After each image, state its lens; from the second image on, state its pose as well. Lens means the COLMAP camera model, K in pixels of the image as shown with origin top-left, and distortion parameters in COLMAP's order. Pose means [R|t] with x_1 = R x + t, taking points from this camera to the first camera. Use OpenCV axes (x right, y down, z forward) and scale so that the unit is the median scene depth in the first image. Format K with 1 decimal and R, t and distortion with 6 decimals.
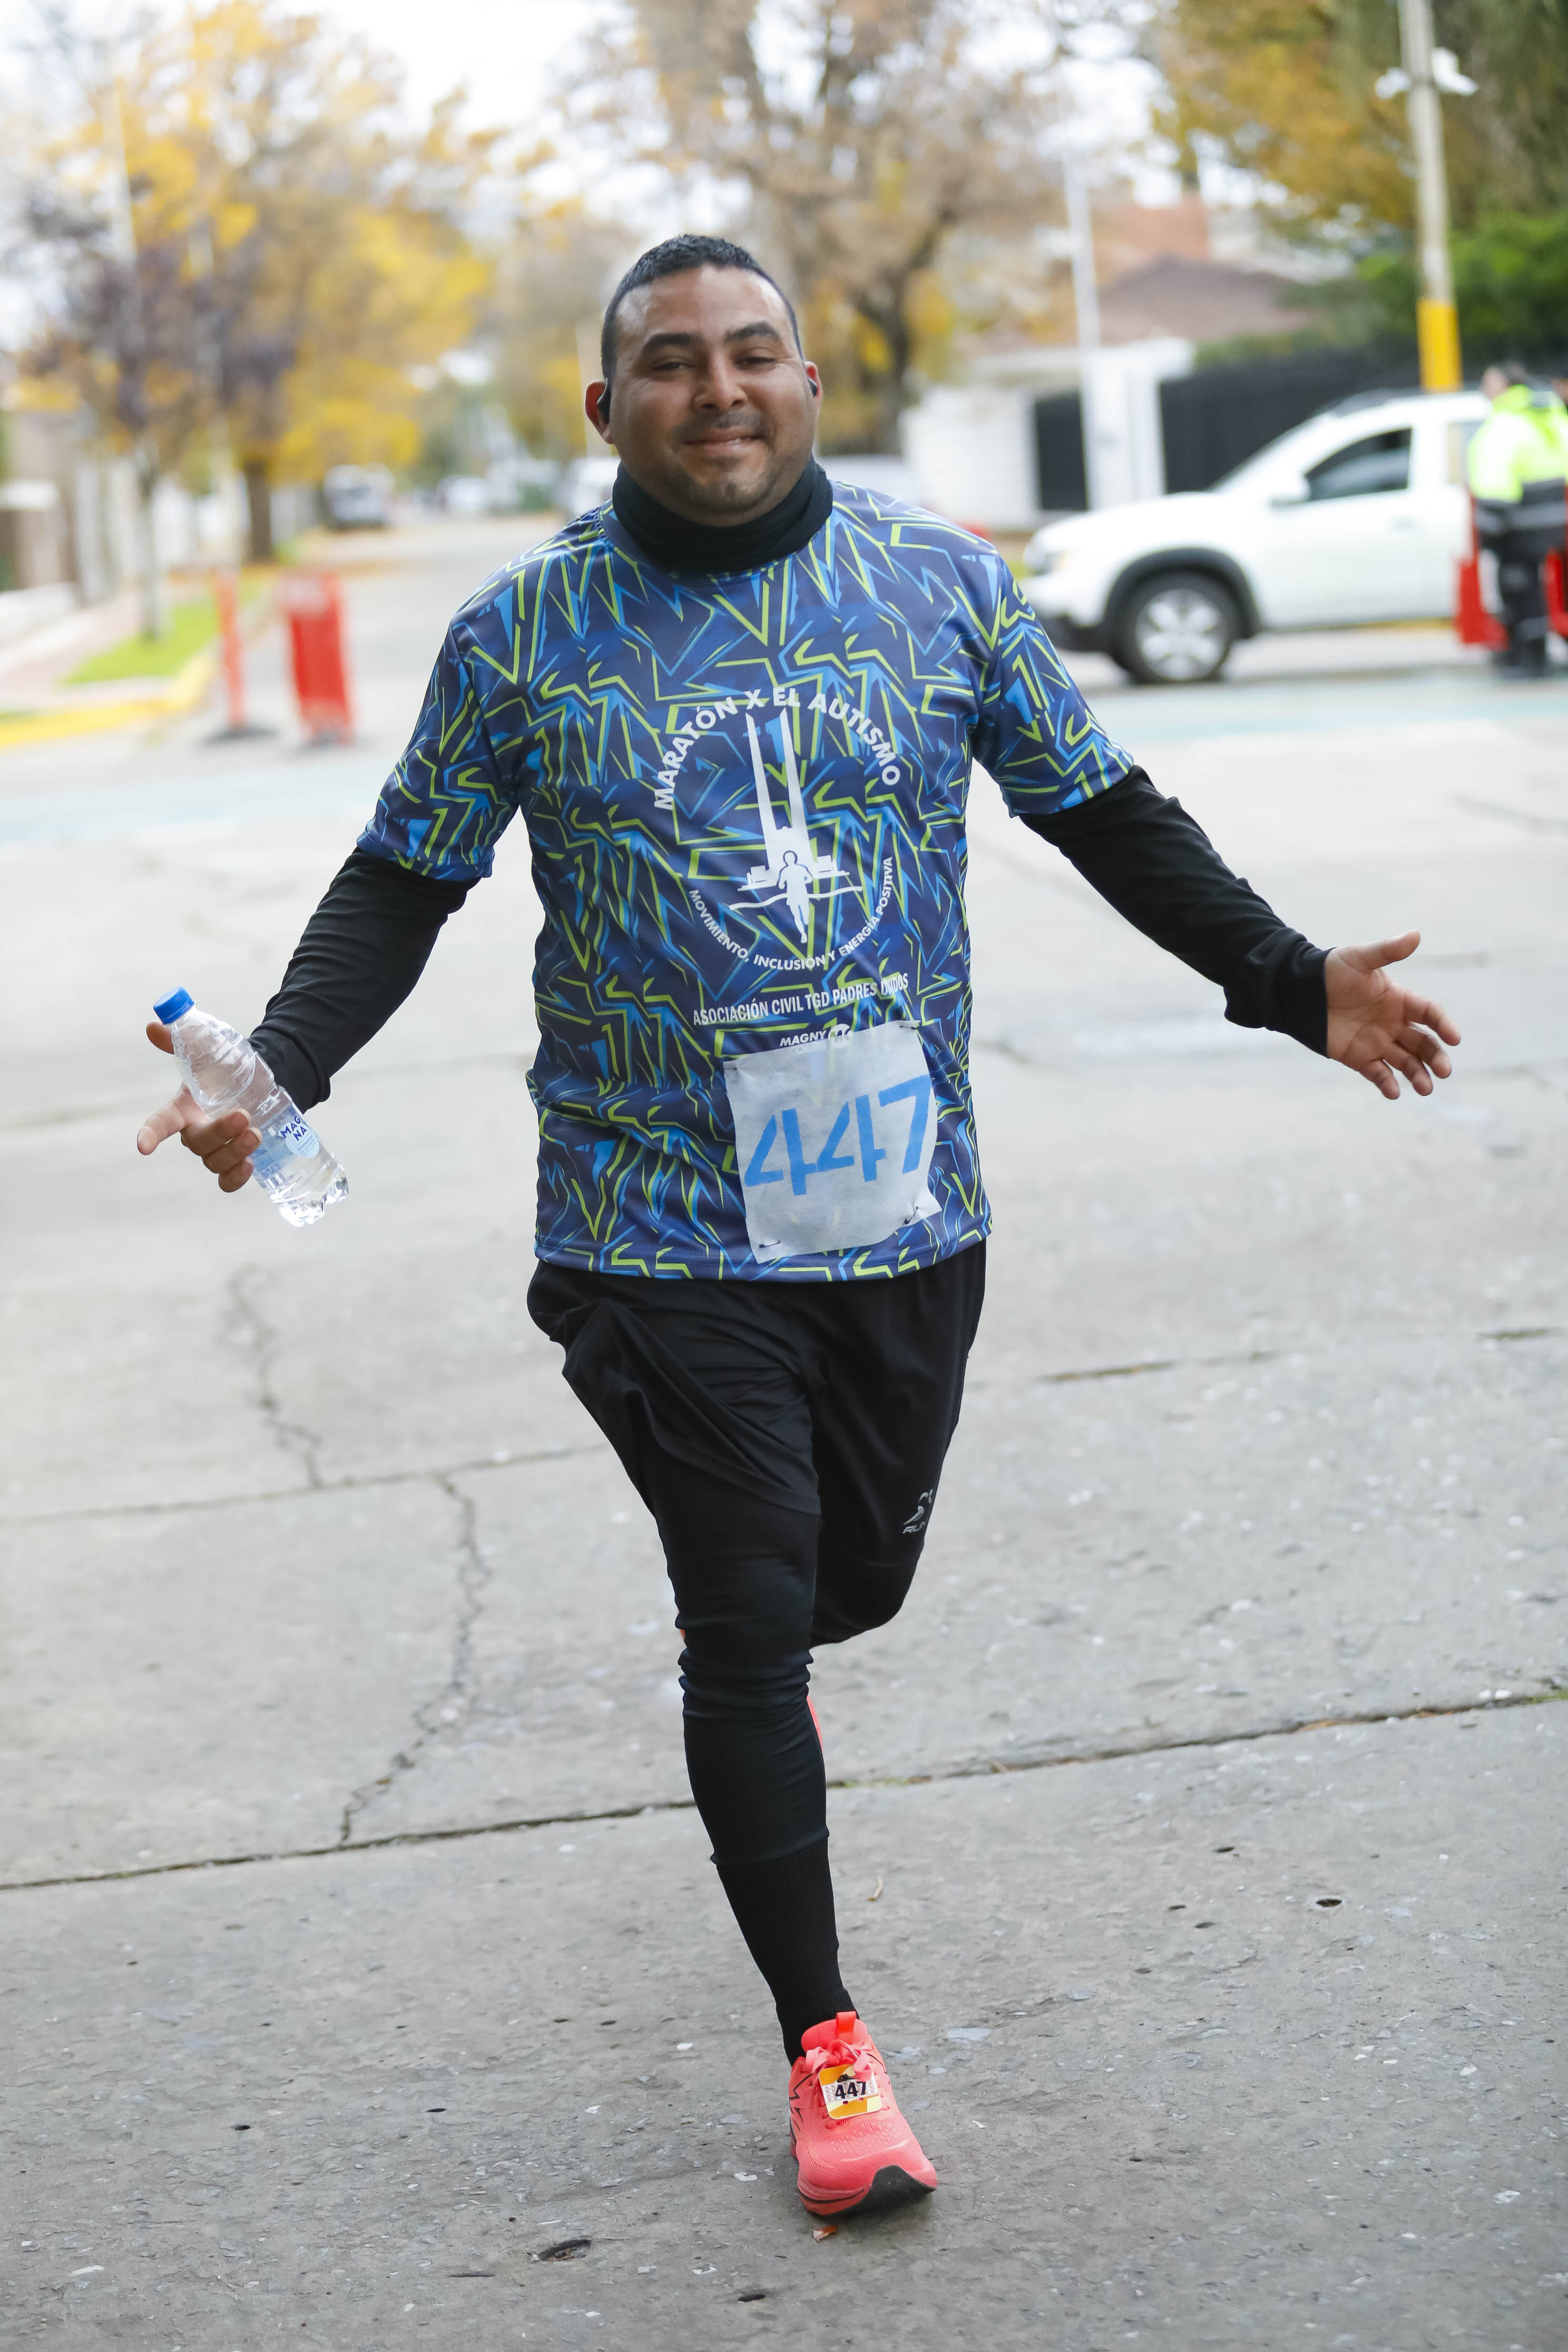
lens RADIAL K [[4876.8, 0, 753.9], [0, 4876.8, 1174.3], [0, 0, 1]] dist [-0.266418, 0.003504]
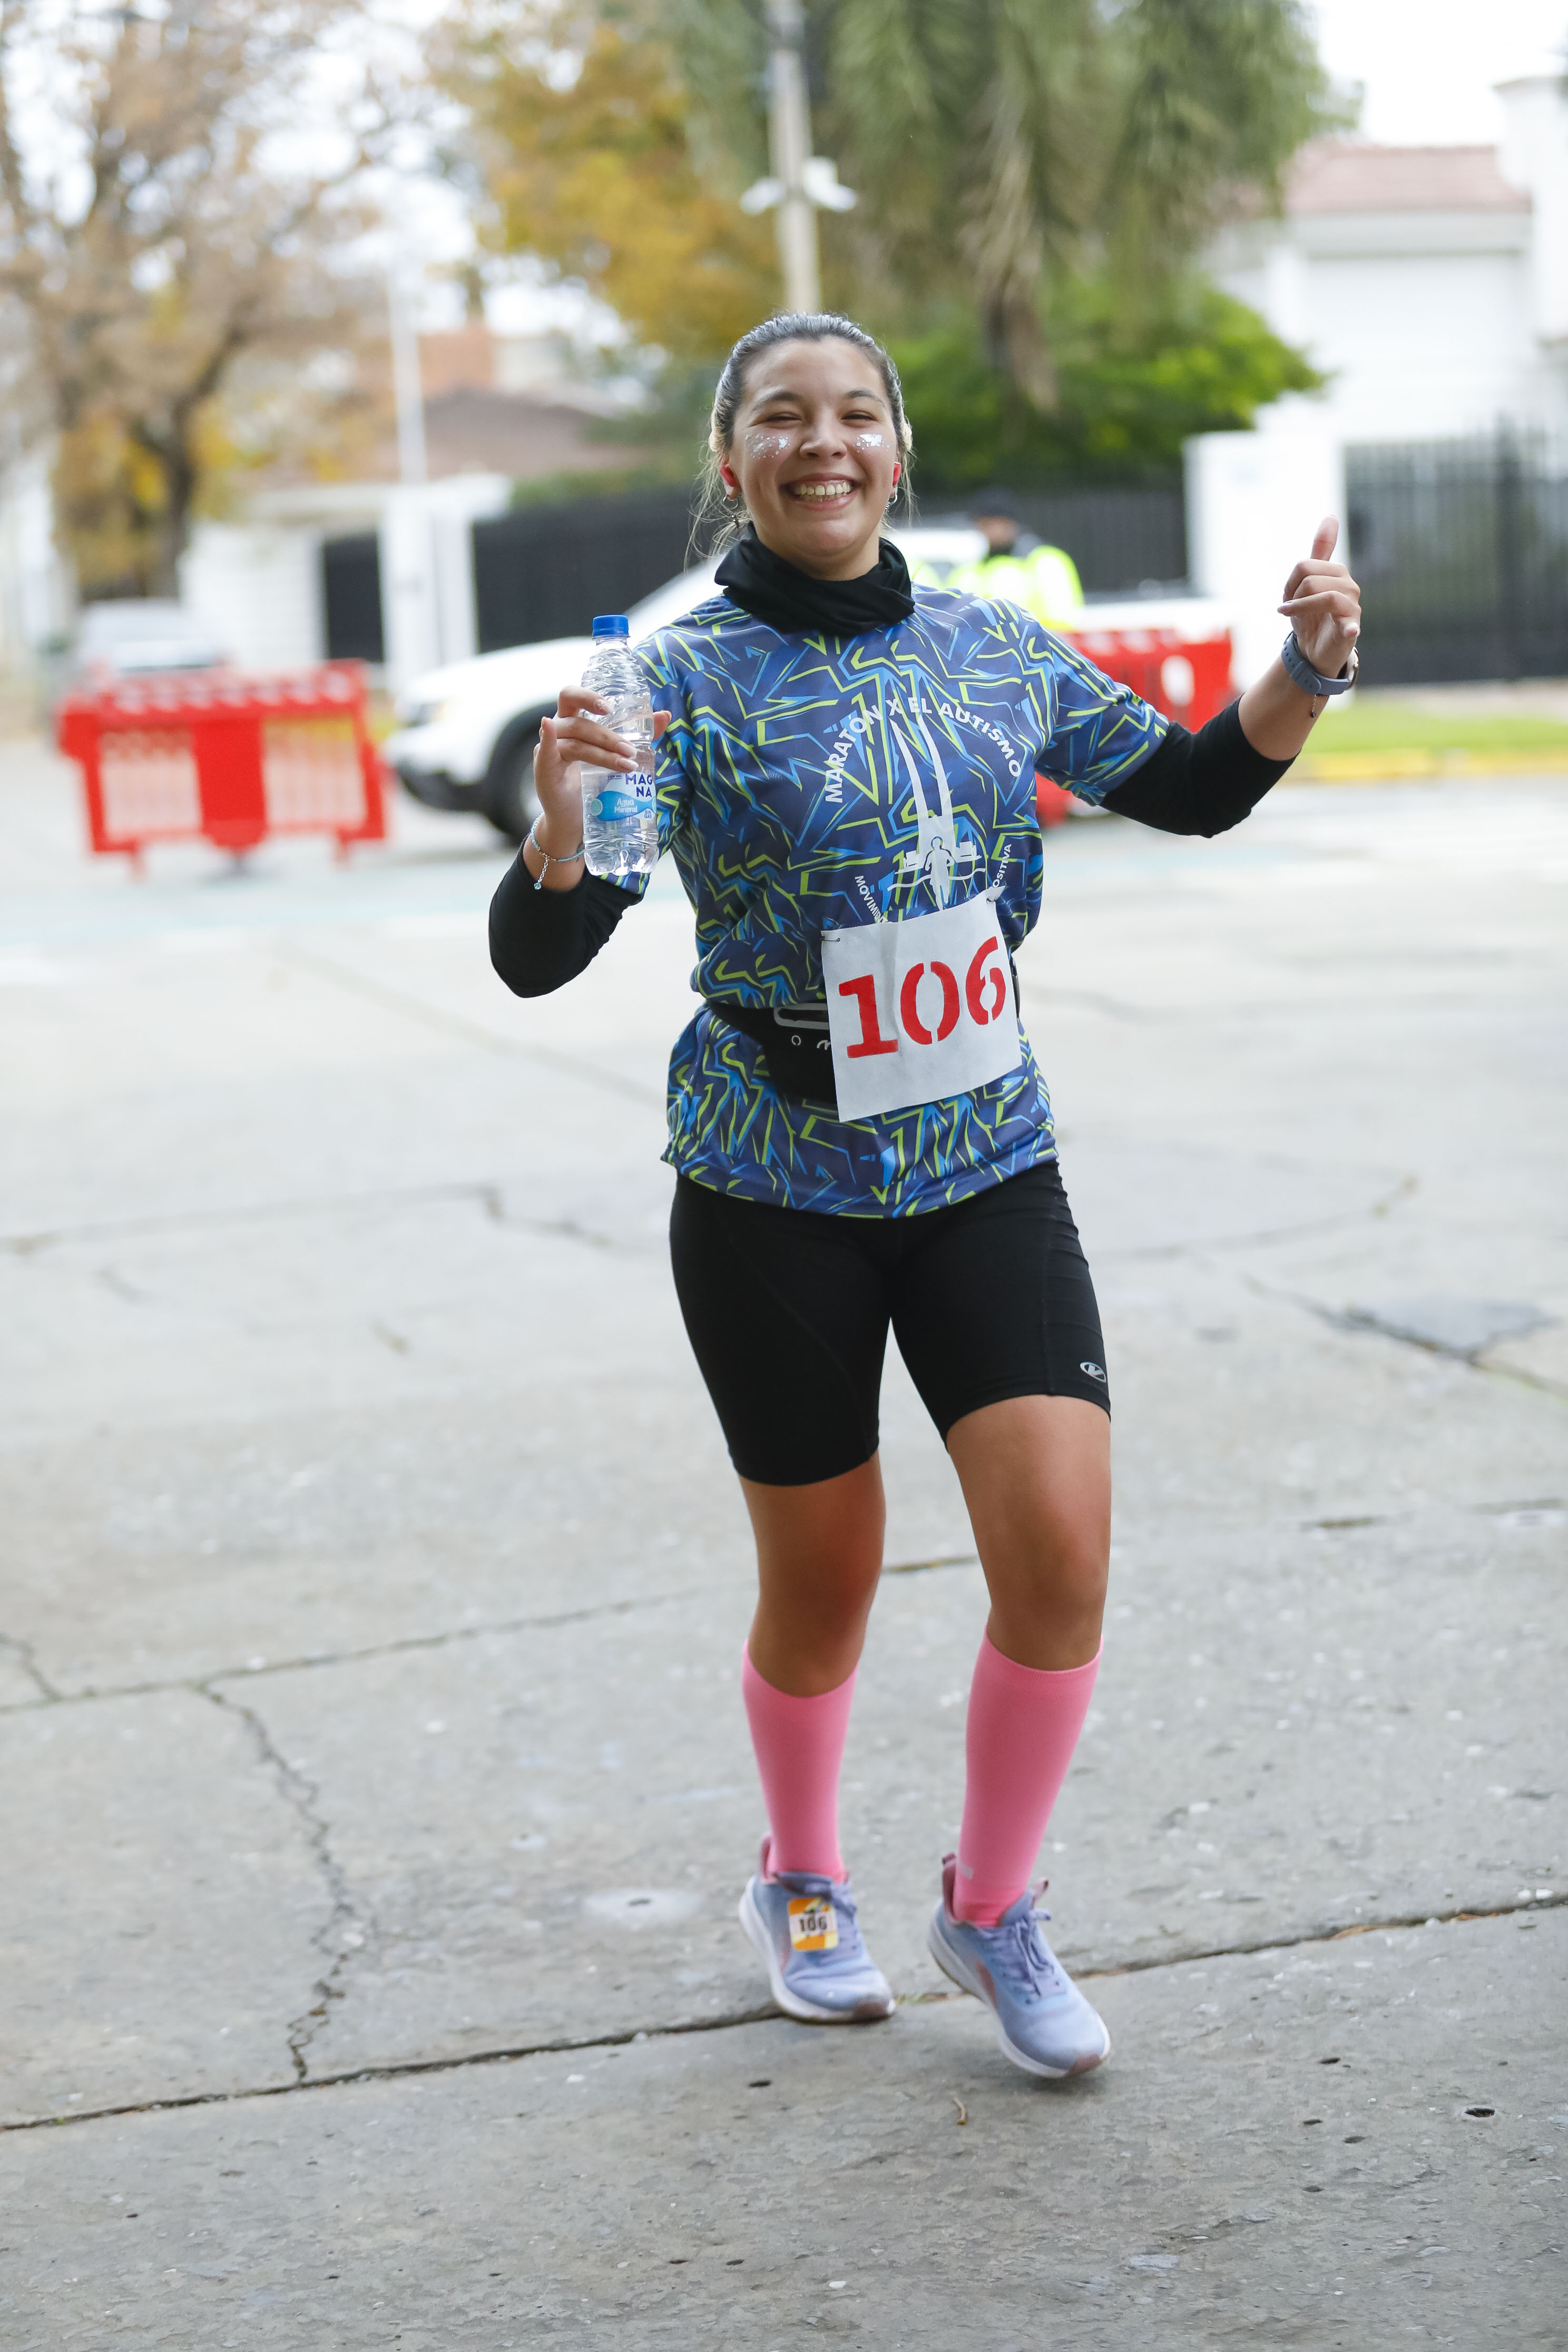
lens RADIAL K [[5351.6, 0, 784.0], [0, 5351.6, 1176.0], [0, 0, 1]] dist [-0.284121, 0.935000]
pose [[0.988985, 0.003708, 0.147972, -0.136121], [0.002317, 0.999176, -0.040526, 0.010749], [-0.148000, 0.040422, 0.988161, 0.012490]]
